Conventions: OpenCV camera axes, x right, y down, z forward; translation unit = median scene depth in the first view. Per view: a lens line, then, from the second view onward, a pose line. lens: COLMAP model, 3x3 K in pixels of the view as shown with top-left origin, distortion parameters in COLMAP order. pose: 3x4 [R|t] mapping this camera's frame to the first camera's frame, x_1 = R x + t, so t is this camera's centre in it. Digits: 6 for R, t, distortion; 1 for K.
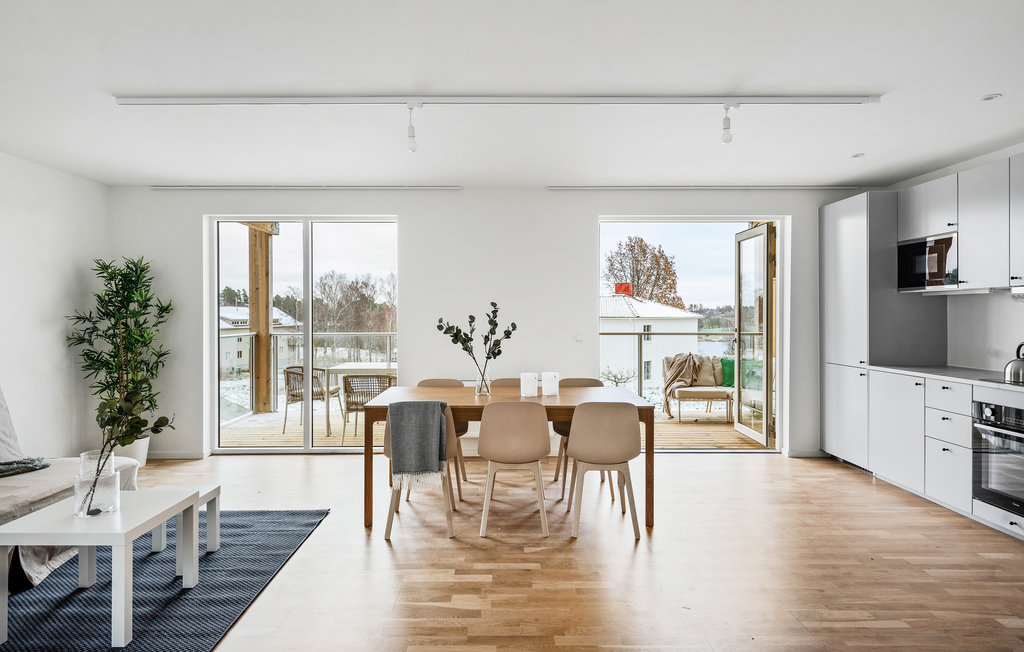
lens RADIAL K [[588.0, 0, 508.4], [0, 588.0, 315.2], [0, 0, 1]] dist [0.007649, 0.000019]
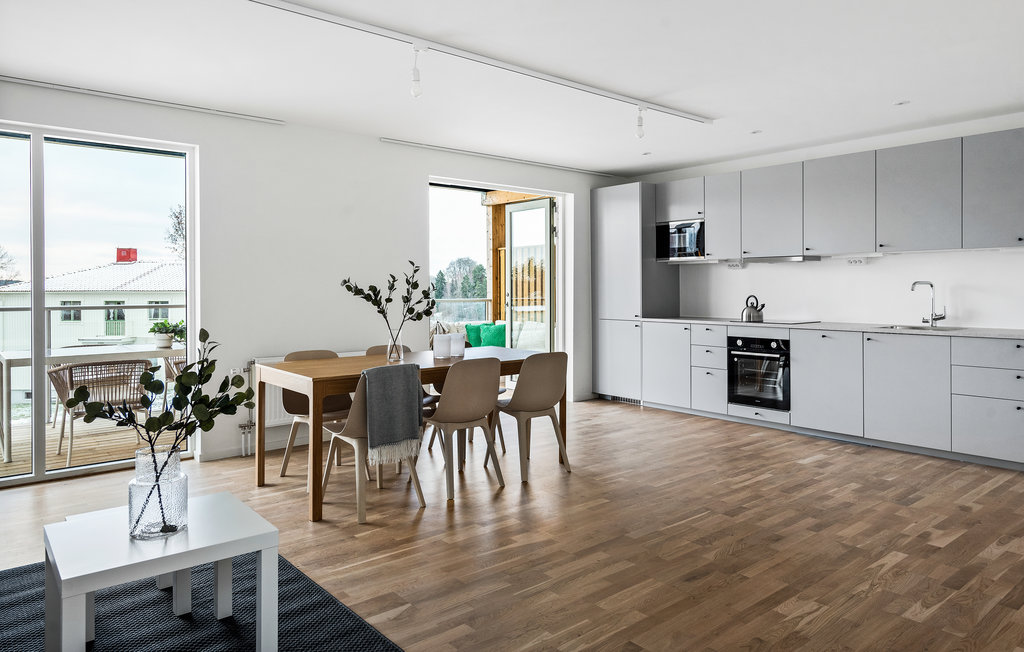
lens RADIAL K [[677.1, 0, 564.8], [0, 677.1, 288.0], [0, 0, 1]] dist [0.040524, -0.031717]
pose [[0.741630, -0.001980, 0.670807, -0.495261], [0.003738, 0.999992, -0.001182, 0.021132], [-0.670799, 0.003384, 0.741631, 0.025099]]
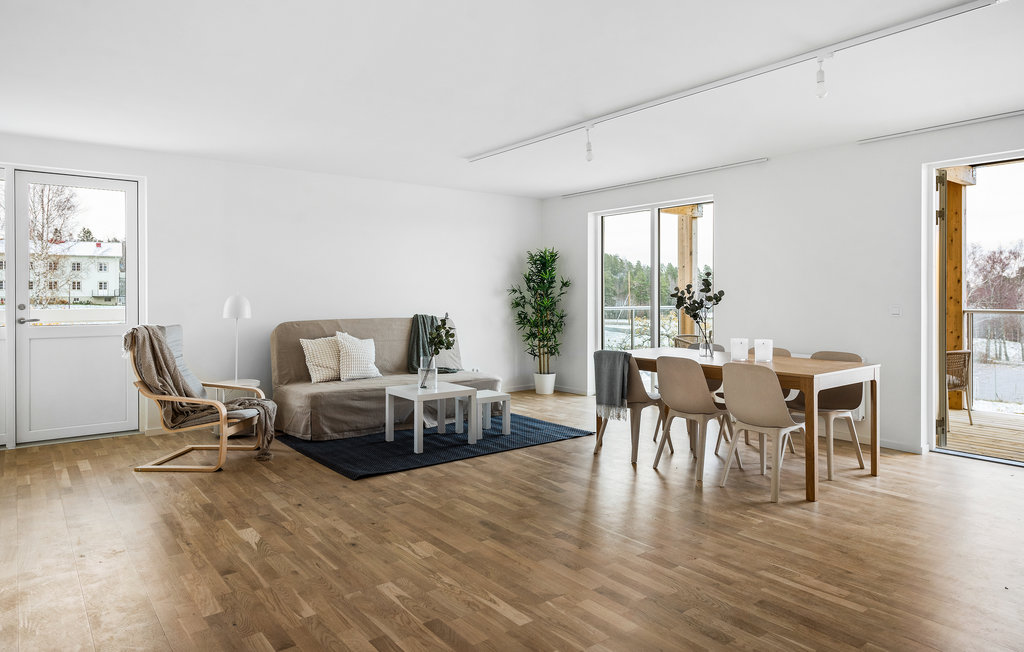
lens RADIAL K [[638.4, 0, 515.2], [0, 638.4, 299.3], [0, 0, 1]] dist [0.005502, 0.000900]
pose [[0.611123, 0.004272, -0.791524, 0.611786], [0.000196, 0.999985, 0.005548, 0.019704], [0.791535, -0.003546, 0.611113, -0.016758]]
